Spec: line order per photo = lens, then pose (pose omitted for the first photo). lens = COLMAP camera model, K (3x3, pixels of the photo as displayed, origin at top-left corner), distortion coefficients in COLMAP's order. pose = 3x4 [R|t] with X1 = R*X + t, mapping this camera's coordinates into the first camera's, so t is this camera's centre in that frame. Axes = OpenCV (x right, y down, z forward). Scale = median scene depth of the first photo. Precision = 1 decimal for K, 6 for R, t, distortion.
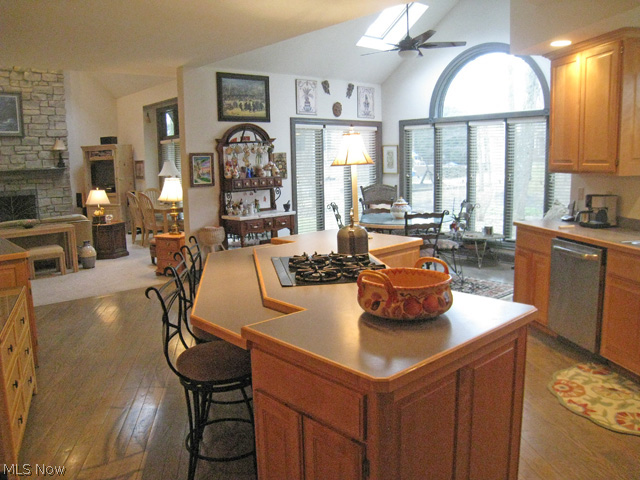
lens RADIAL K [[520.0, 0, 311.0], [0, 520.0, 241.8], [0, 0, 1]] dist [-0.173021, 0.120746]
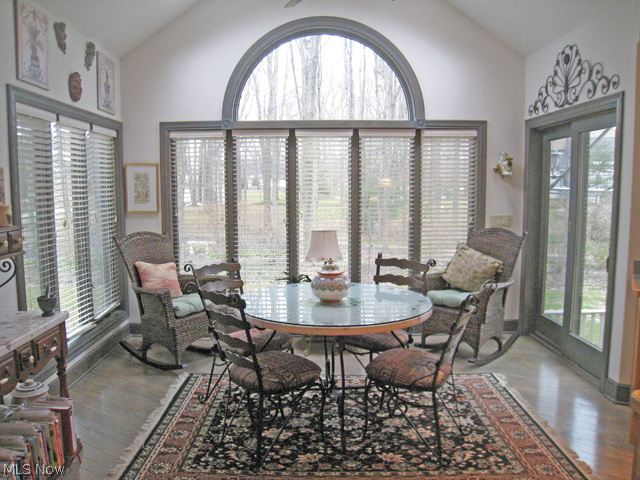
lens RADIAL K [[520.0, 0, 311.0], [0, 520.0, 241.8], [0, 0, 1]] dist [-0.173021, 0.120746]
pose [[0.651805, -0.058095, 0.756158, -0.260186], [0.104364, 0.994447, -0.013559, -0.115907], [-0.751171, 0.087753, 0.654249, 0.786371]]
